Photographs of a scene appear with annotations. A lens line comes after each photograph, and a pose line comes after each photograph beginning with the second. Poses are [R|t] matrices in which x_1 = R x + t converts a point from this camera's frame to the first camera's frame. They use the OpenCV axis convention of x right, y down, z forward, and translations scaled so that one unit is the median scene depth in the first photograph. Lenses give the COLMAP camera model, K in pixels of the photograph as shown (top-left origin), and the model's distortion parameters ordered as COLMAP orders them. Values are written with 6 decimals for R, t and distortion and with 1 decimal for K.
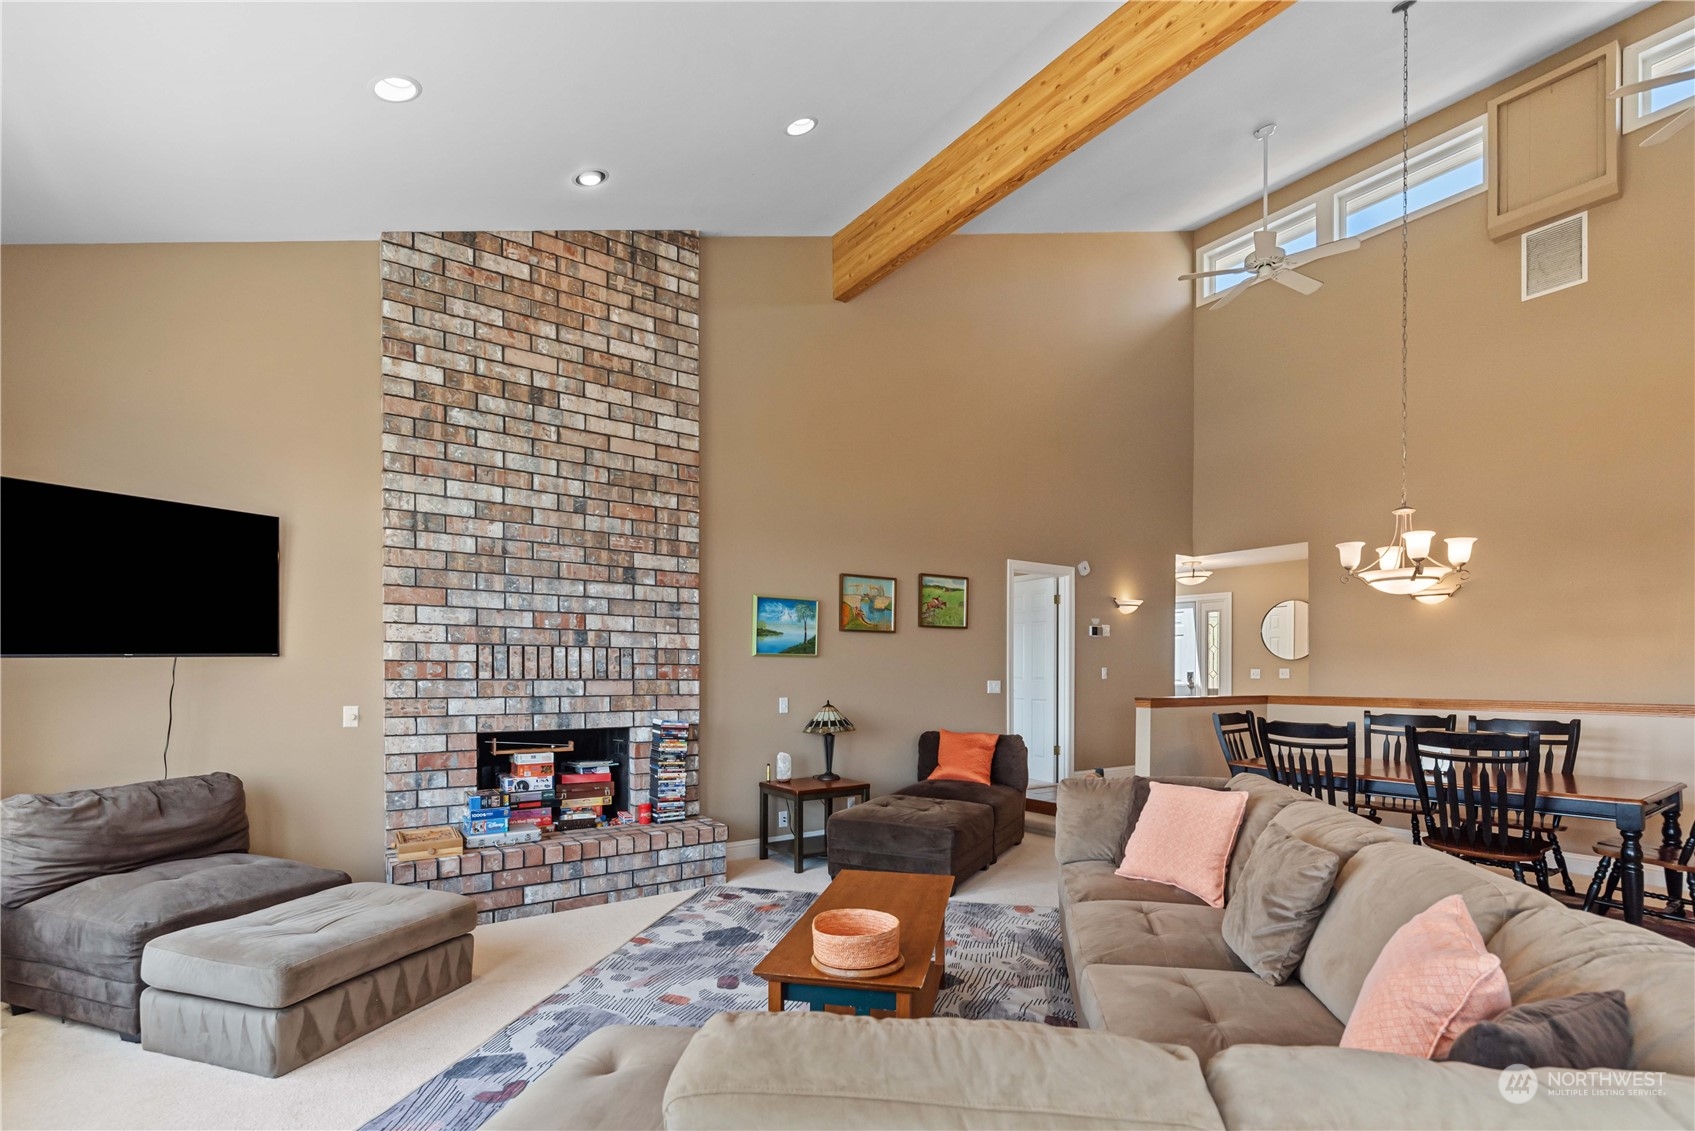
lens RADIAL K [[768.9, 0, 848.0], [0, 768.9, 683.2], [0, 0, 1]] dist [-0.001259, -0.000092]
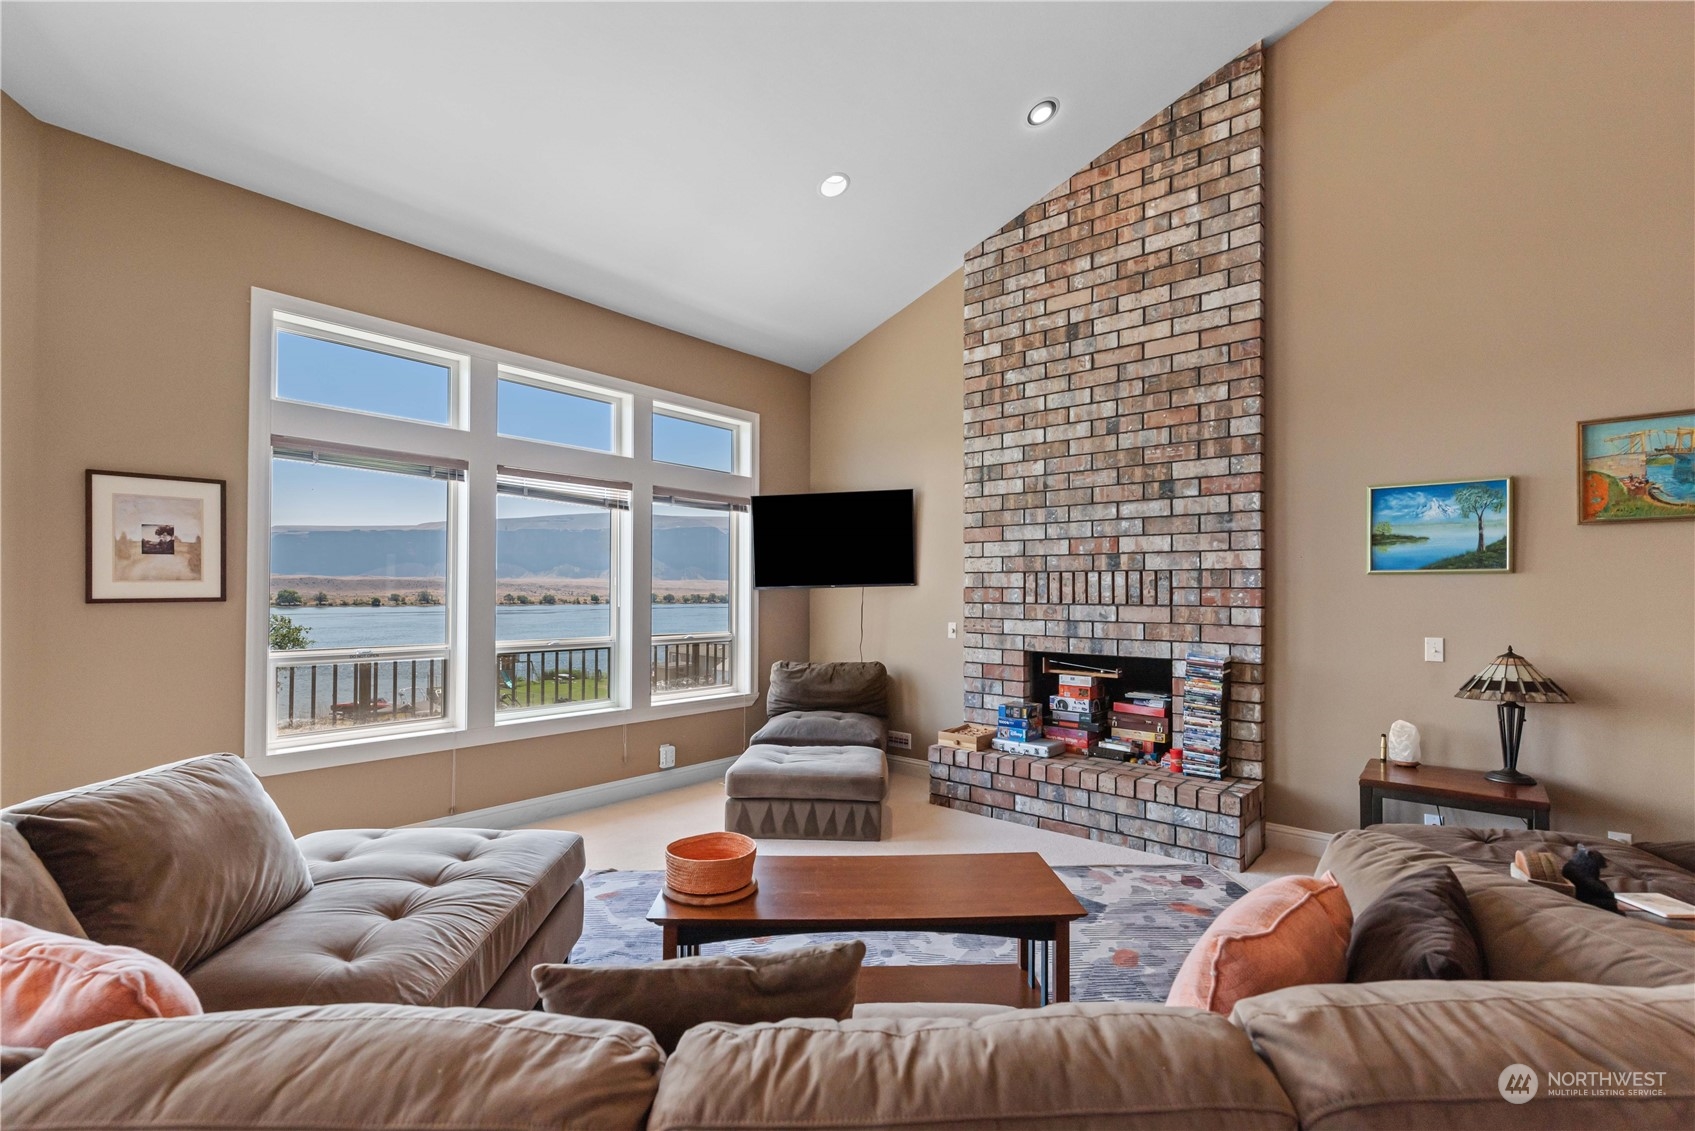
lens RADIAL K [[749.9, 0, 850.8], [0, 749.9, 591.3], [0, 0, 1]] dist [0.001159, 0.000202]
pose [[0.250338, -0.006468, -0.968137, 0.475795], [-0.017179, 0.999791, -0.011122, -0.005508], [0.968006, 0.019415, 0.250174, 0.436494]]
